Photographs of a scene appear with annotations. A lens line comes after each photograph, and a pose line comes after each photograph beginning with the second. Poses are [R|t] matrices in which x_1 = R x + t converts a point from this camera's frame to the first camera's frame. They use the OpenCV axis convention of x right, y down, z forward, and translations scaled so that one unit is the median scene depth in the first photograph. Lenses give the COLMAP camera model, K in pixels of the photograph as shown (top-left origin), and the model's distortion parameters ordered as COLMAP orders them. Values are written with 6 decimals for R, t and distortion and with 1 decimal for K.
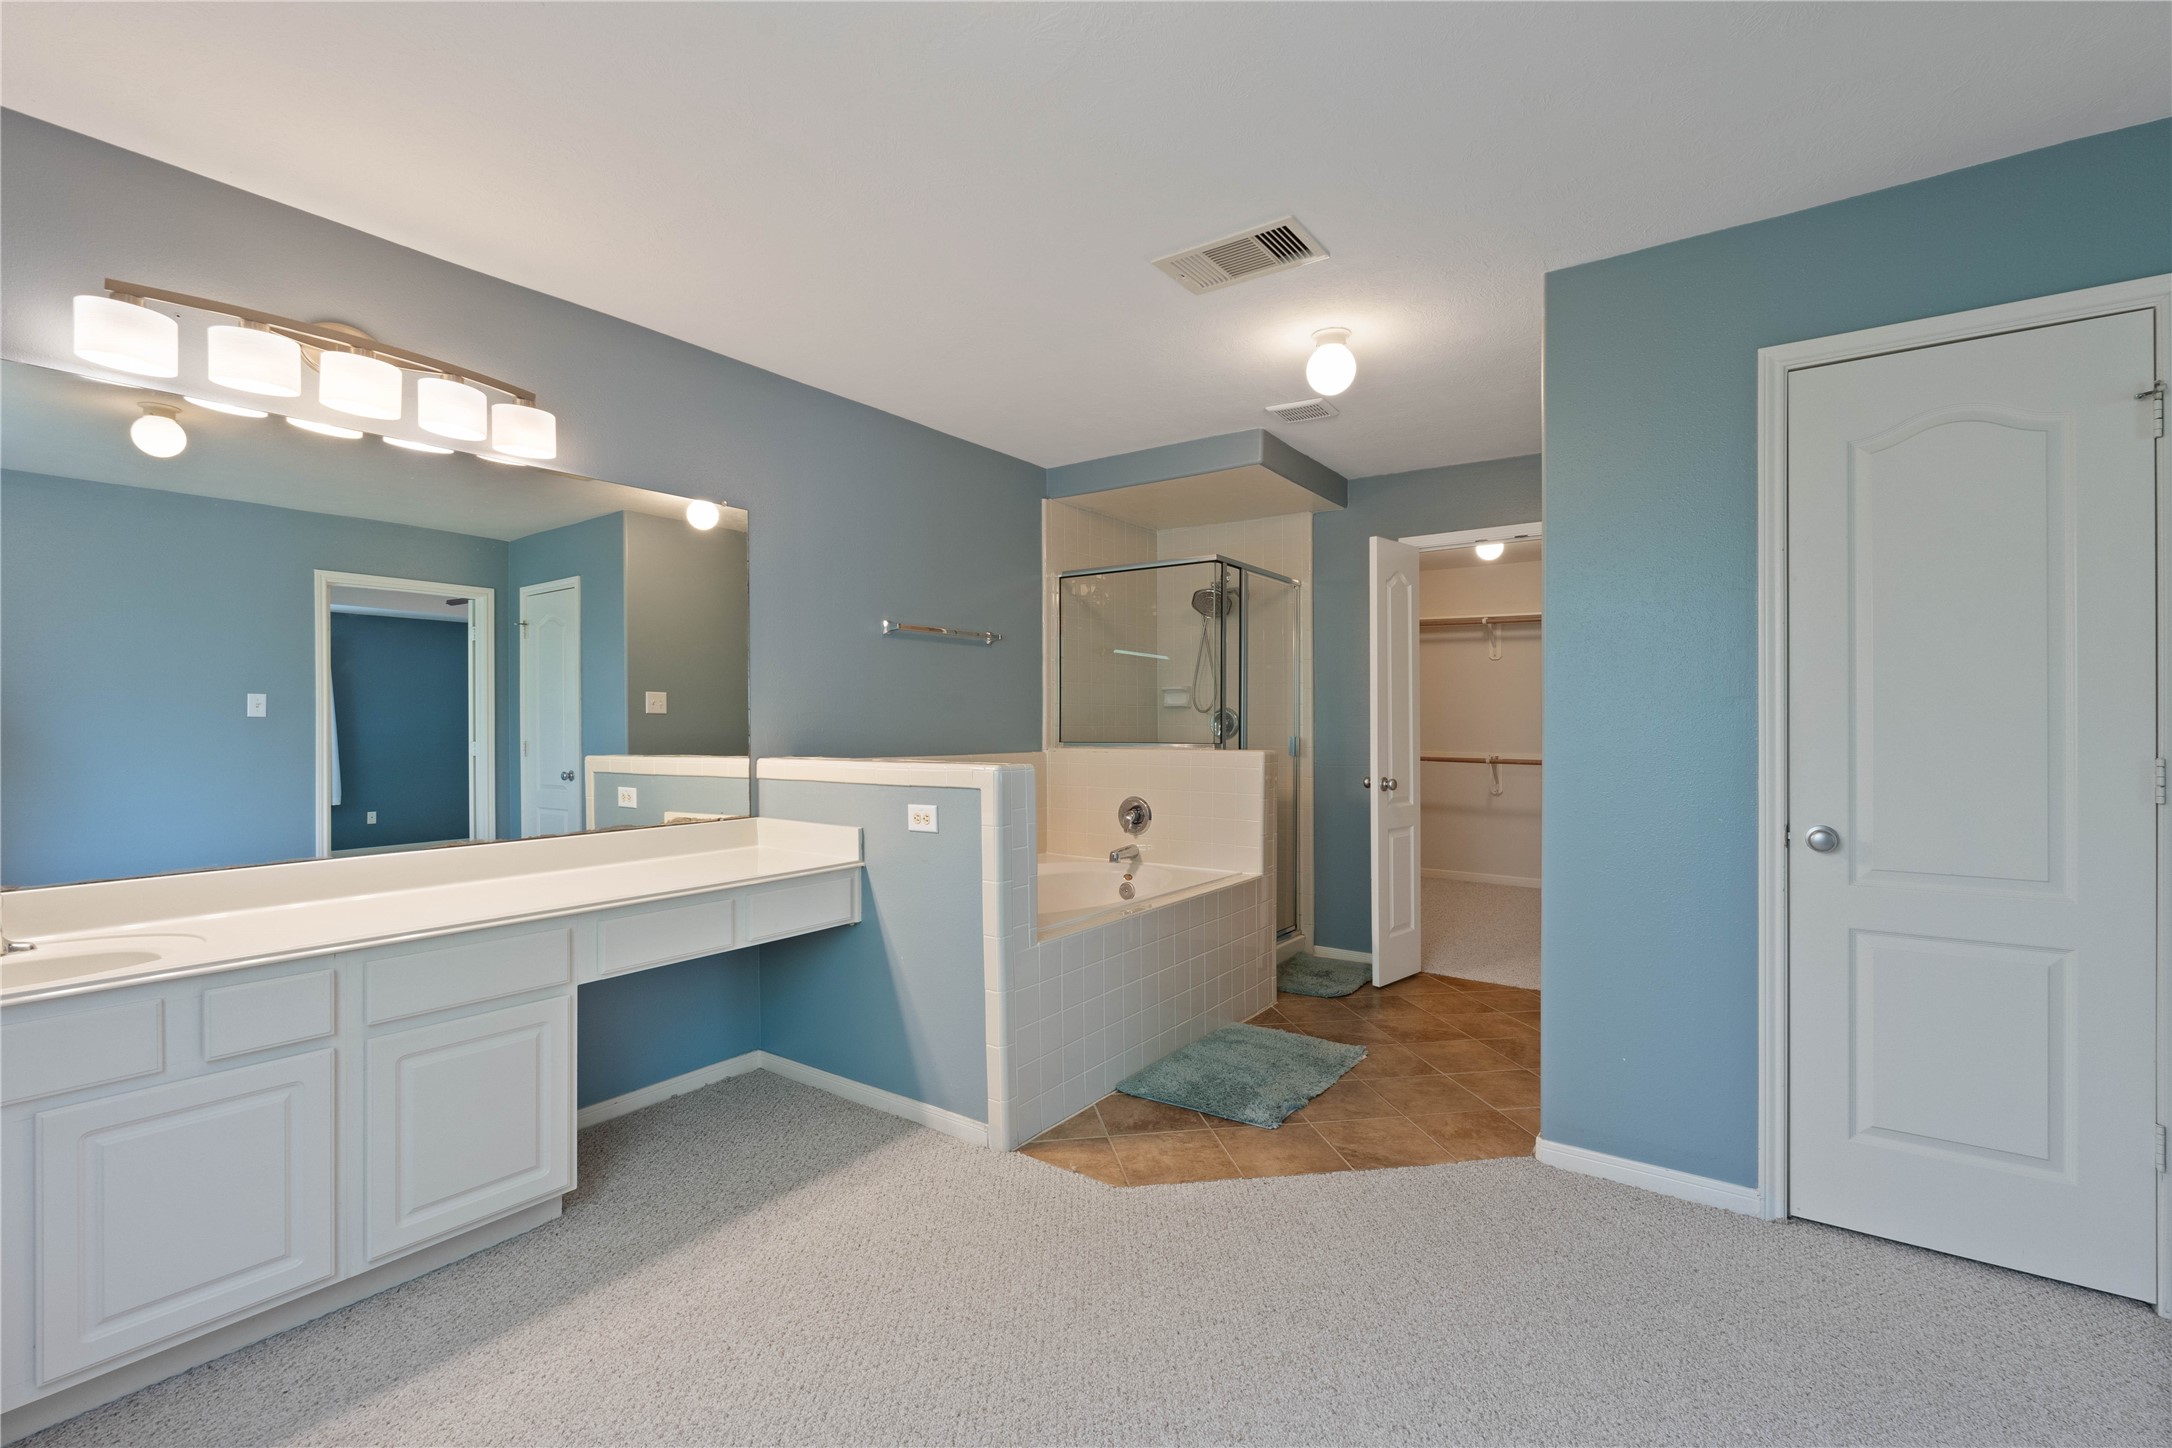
lens RADIAL K [[954.1, 0, 1101.0], [0, 954.1, 710.4], [0, 0, 1]] dist [-0.001031, -0.000193]
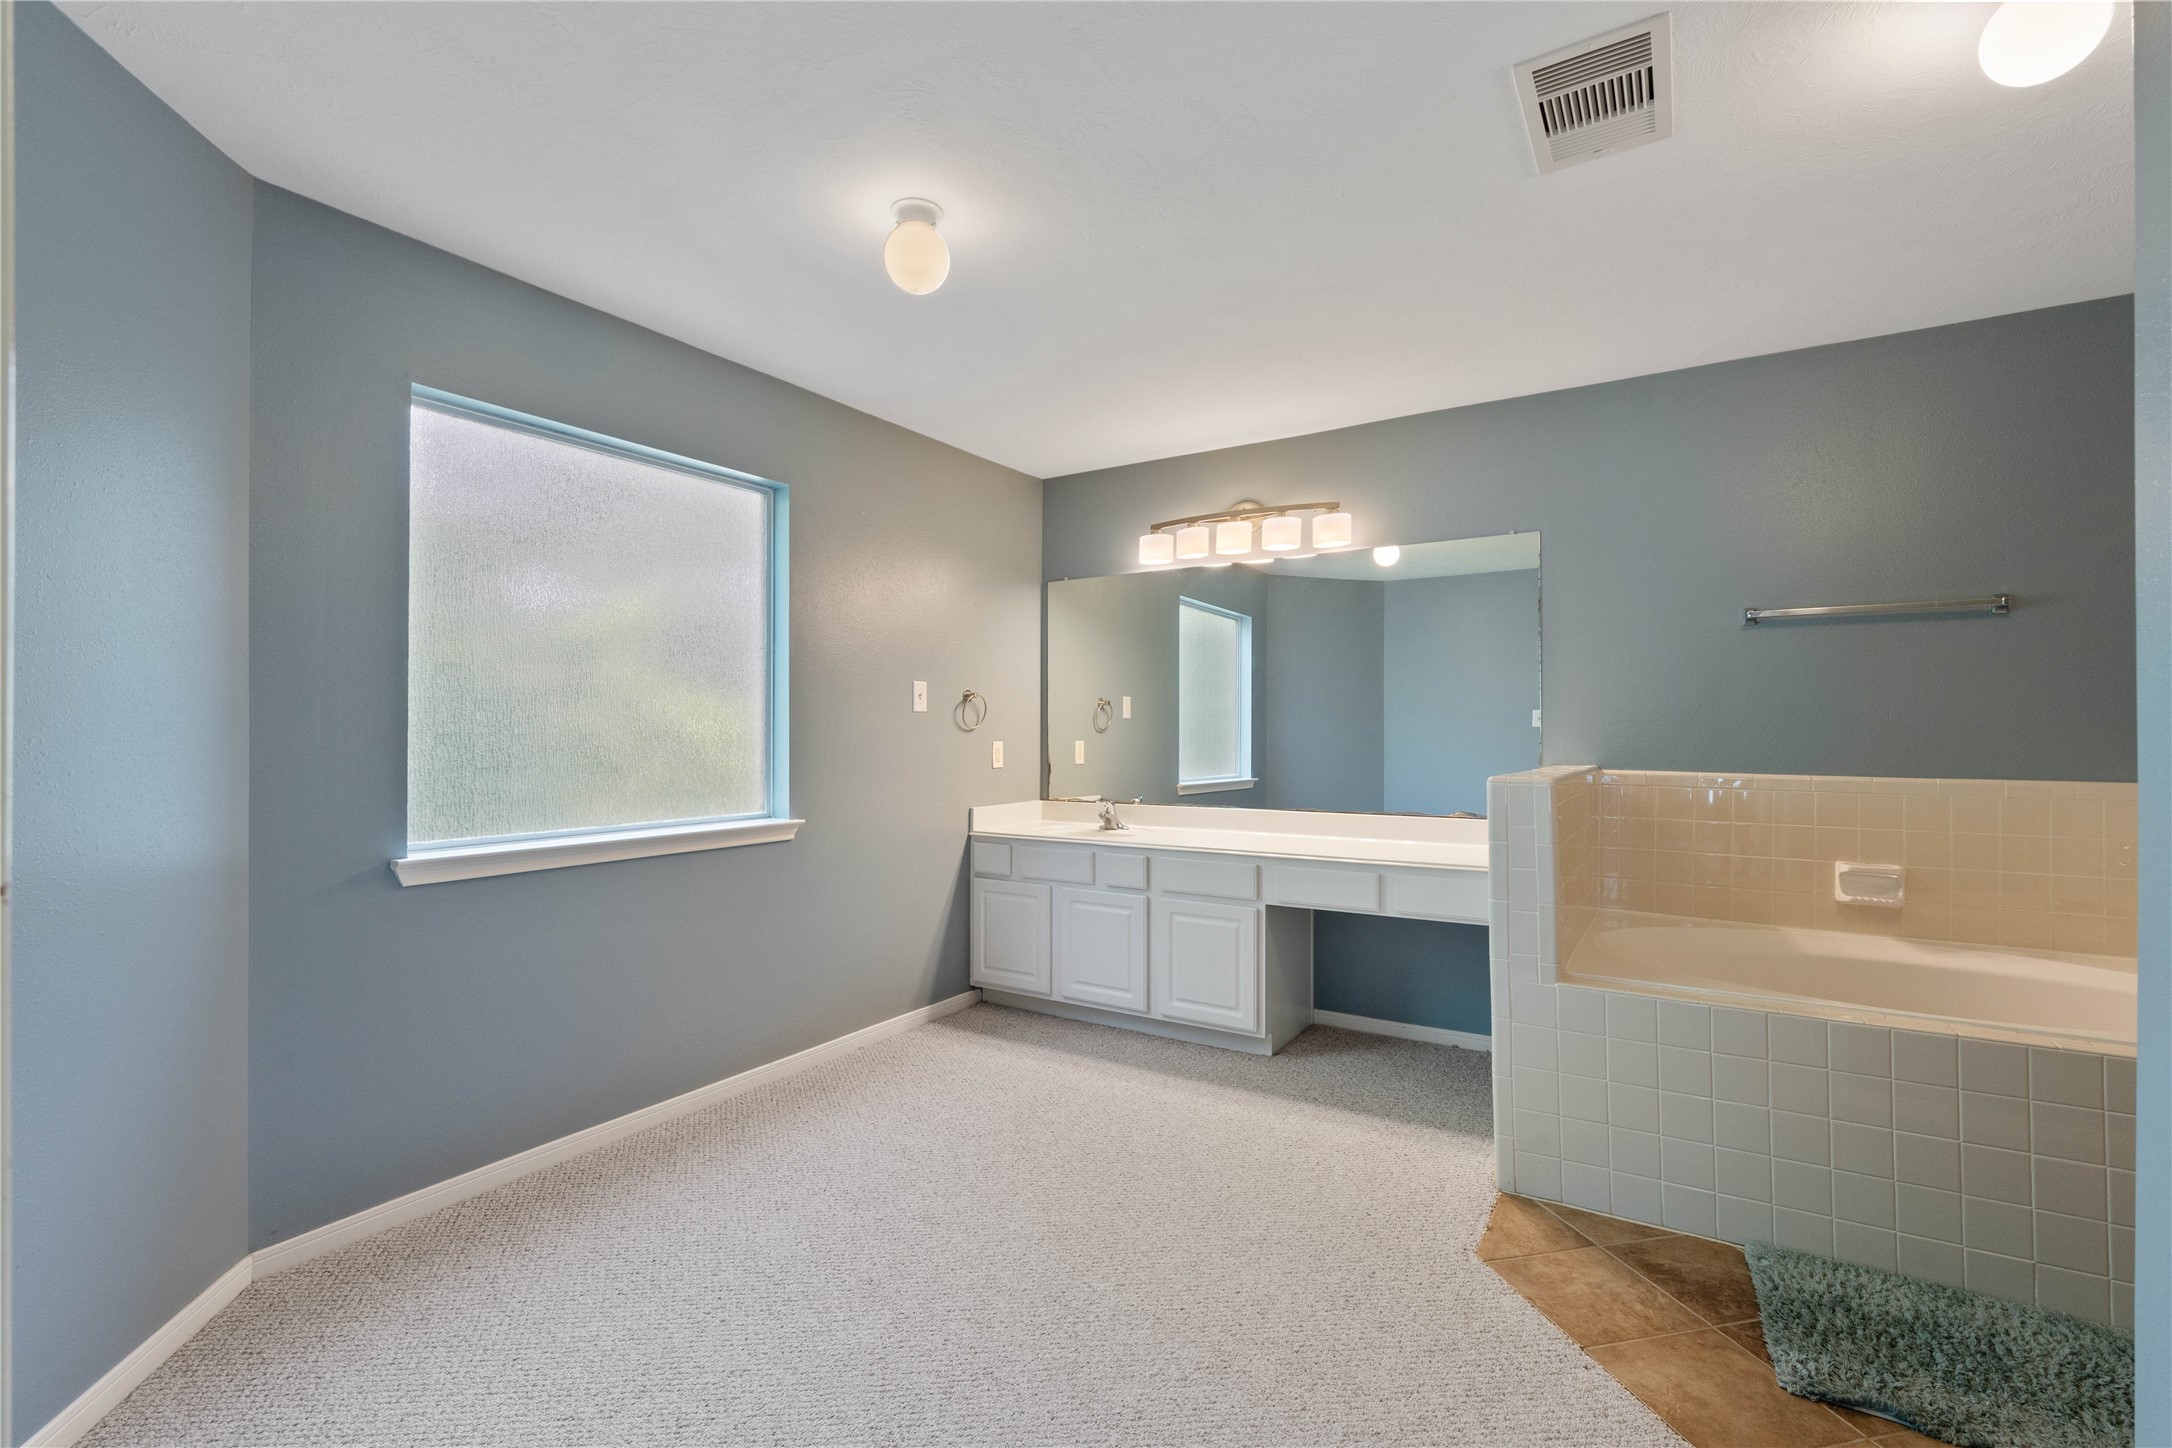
lens RADIAL K [[954.1, 0, 1101.0], [0, 954.1, 710.4], [0, 0, 1]] dist [-0.001031, -0.000193]
pose [[0.069615, -0.022584, -0.997318, 0.870985], [0.005412, 0.999738, -0.022261, 0.012154], [0.997559, -0.003847, 0.069719, 0.581317]]
